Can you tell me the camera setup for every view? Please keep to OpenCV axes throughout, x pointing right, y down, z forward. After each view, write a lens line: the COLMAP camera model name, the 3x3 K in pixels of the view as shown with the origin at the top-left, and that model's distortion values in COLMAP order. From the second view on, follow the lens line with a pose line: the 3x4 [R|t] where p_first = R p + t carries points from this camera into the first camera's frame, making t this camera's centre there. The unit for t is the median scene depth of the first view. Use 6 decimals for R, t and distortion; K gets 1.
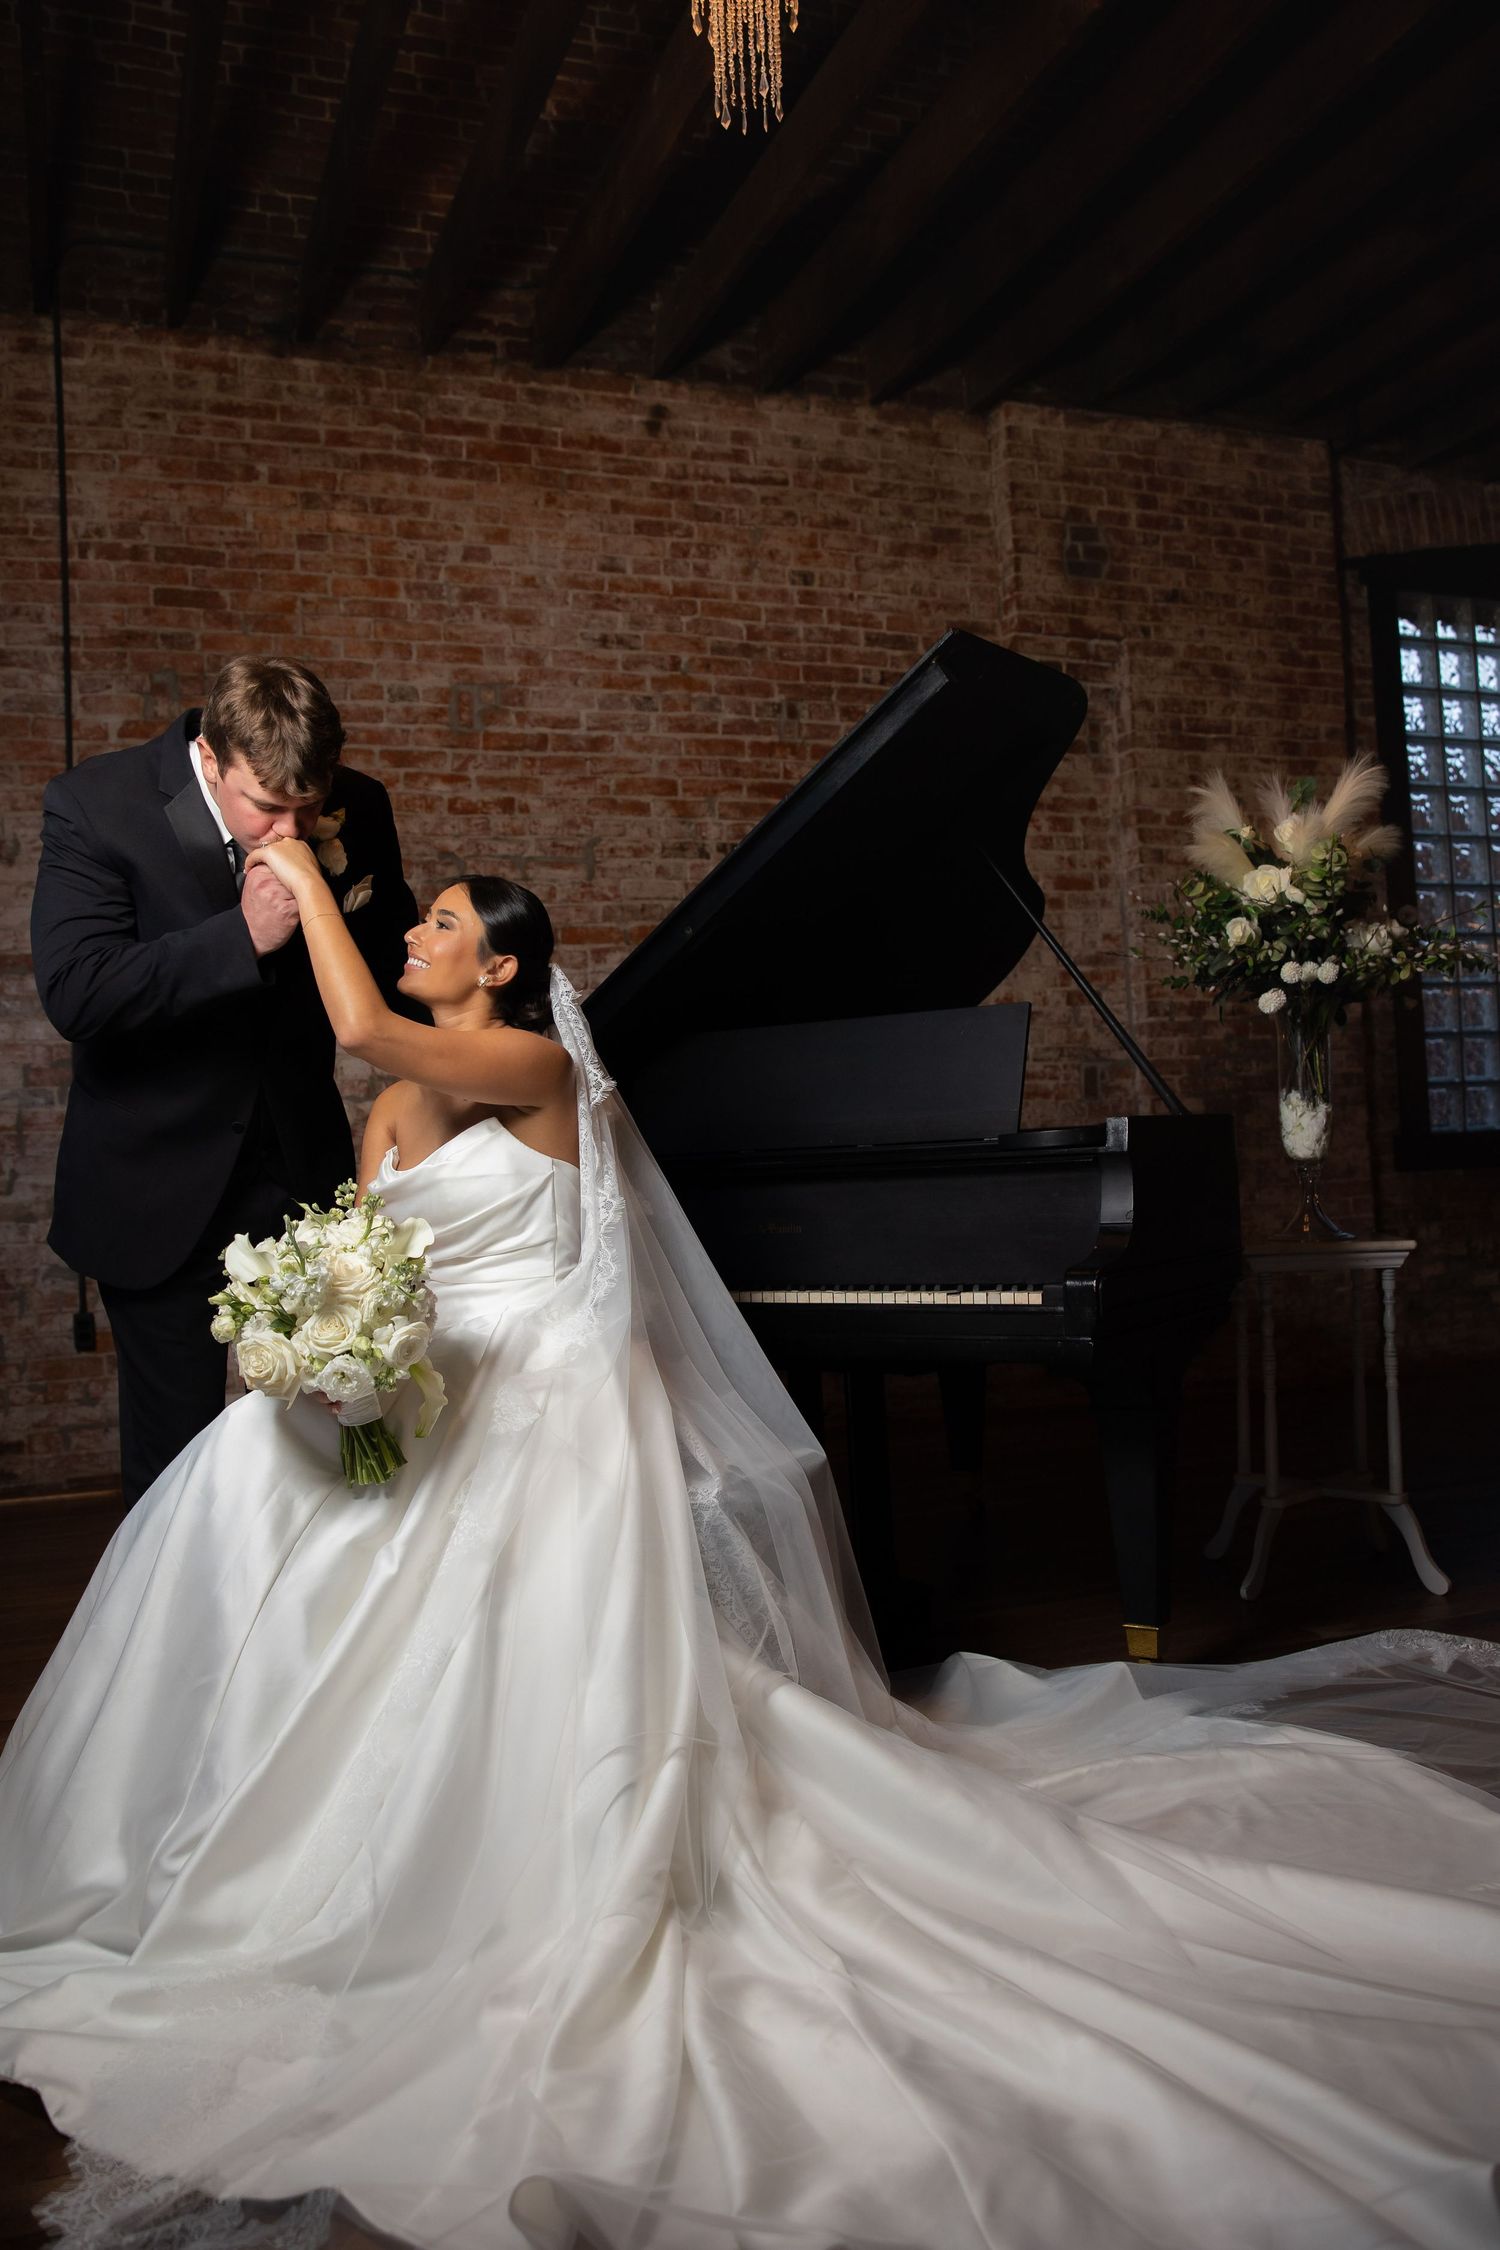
lens RADIAL K [[2024.6, 0, 750.9], [0, 2024.6, 1082.2], [0, 0, 1]] dist [-0.151467, 0.207572]
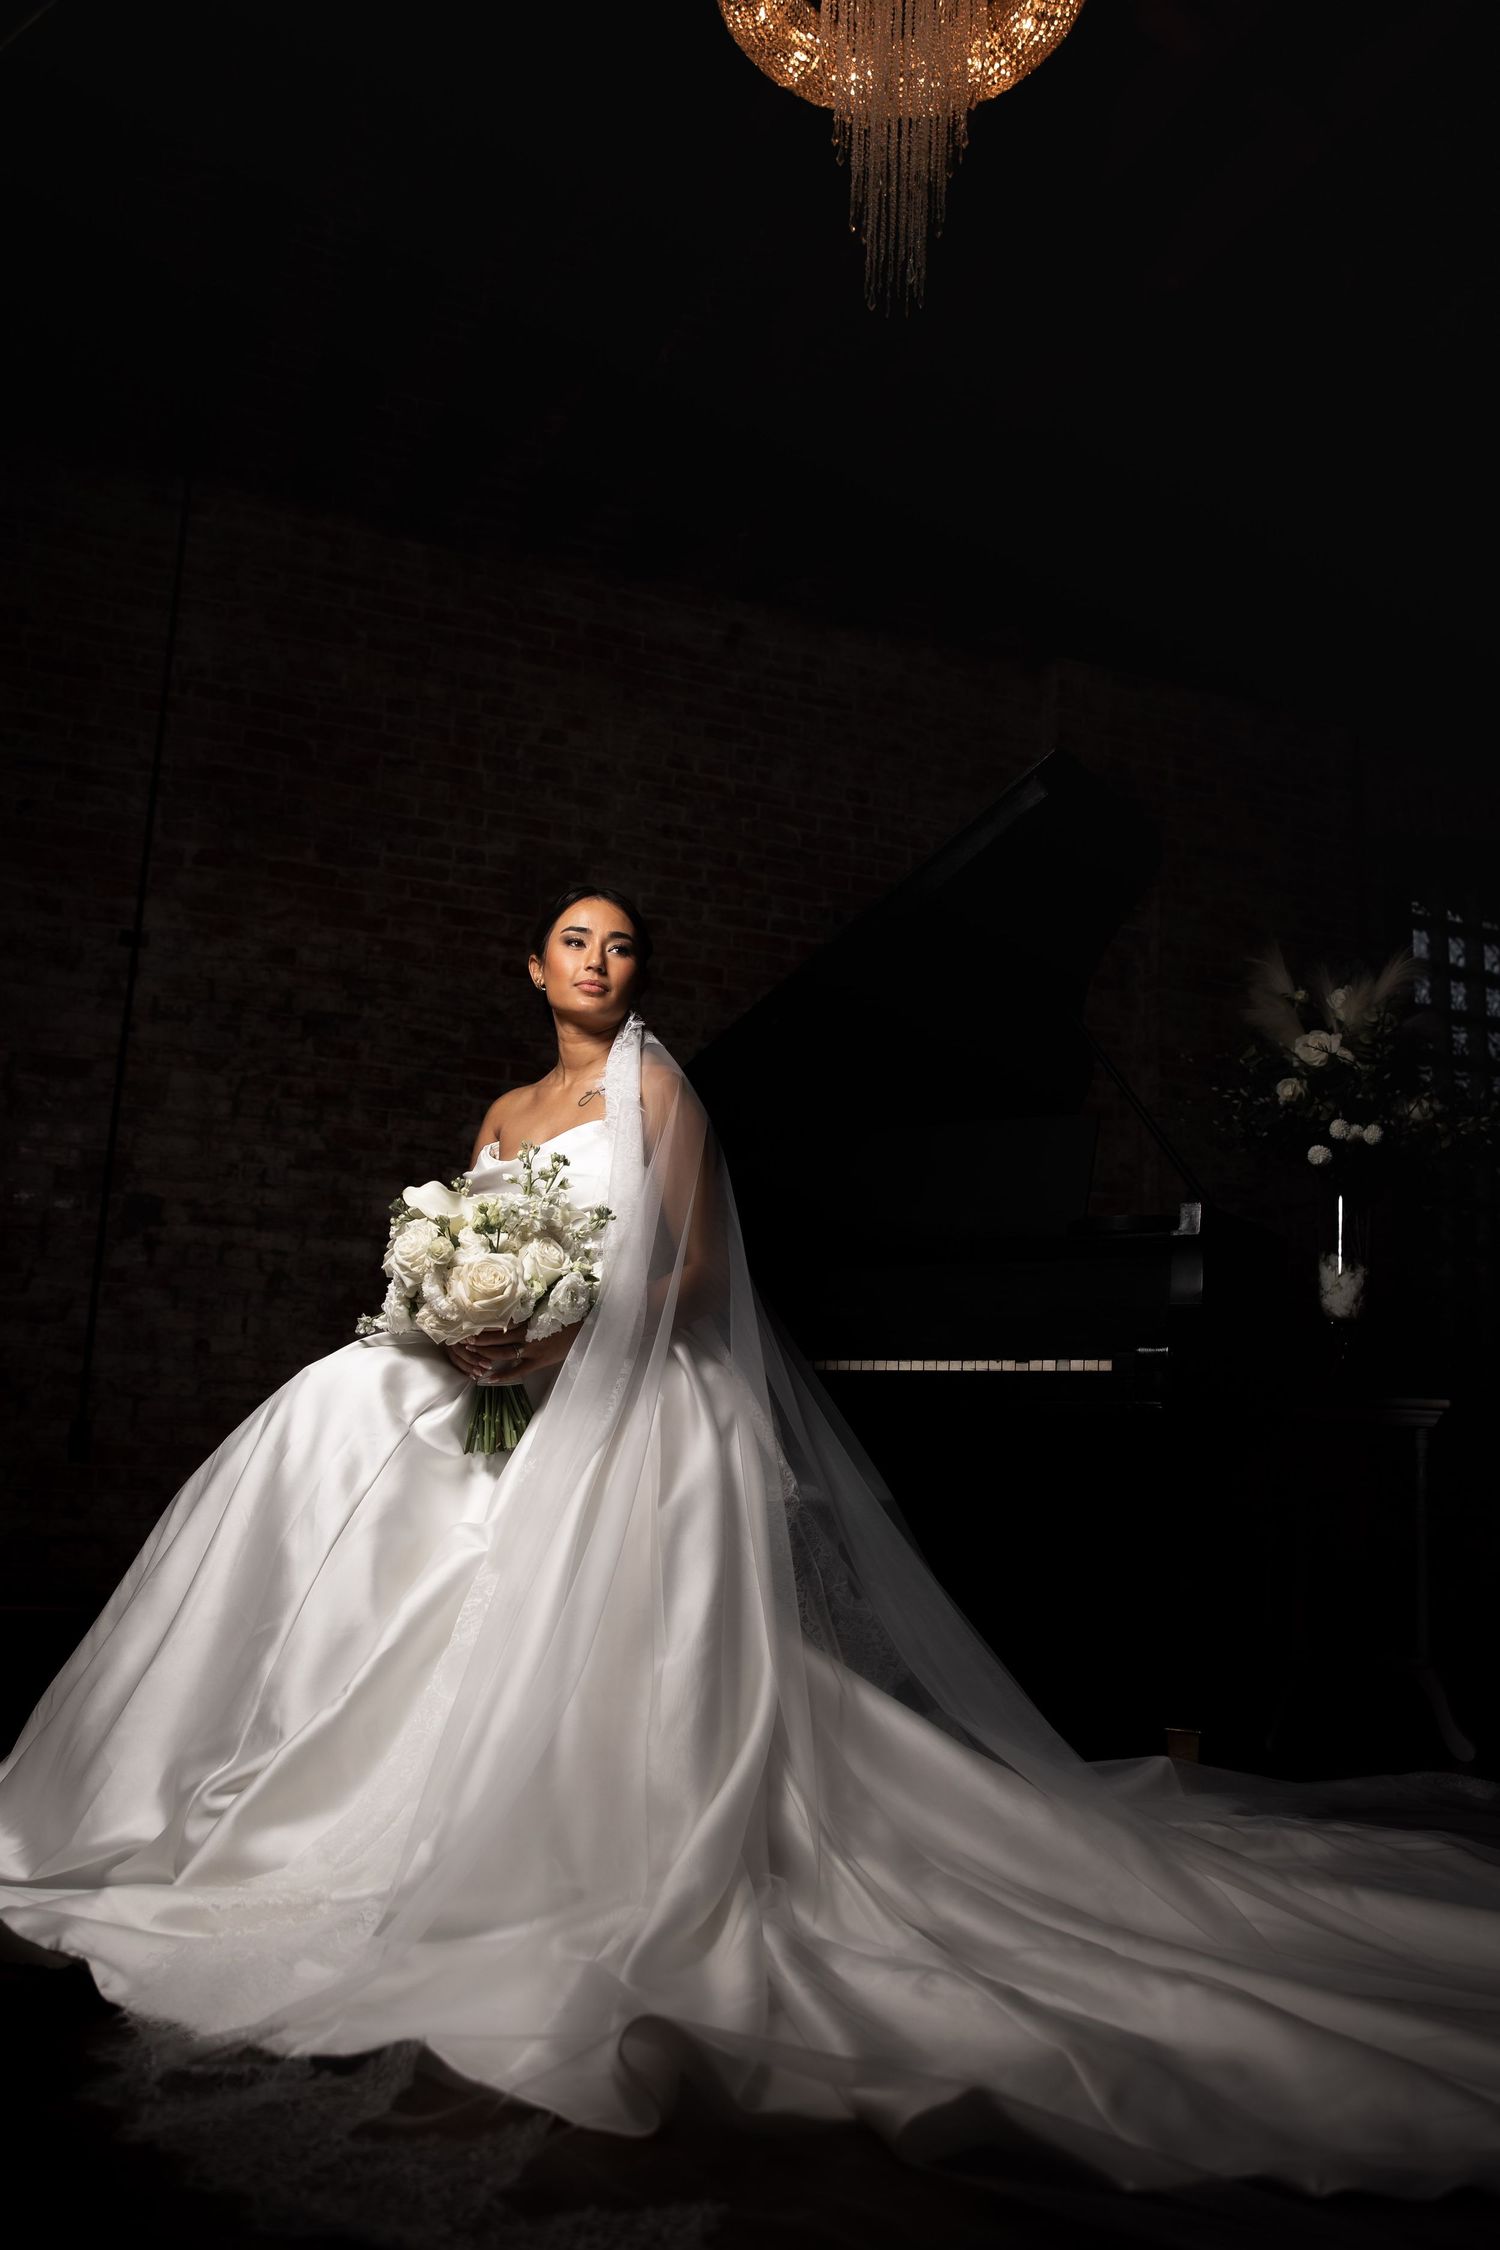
lens RADIAL K [[2024.6, 0, 750.9], [0, 2024.6, 1082.2], [0, 0, 1]] dist [-0.151467, 0.207572]
pose [[0.995348, 0.093472, 0.023355, -0.044600], [-0.087642, 0.979107, -0.183489, 0.102791], [-0.040018, 0.180588, 0.982744, -0.007221]]
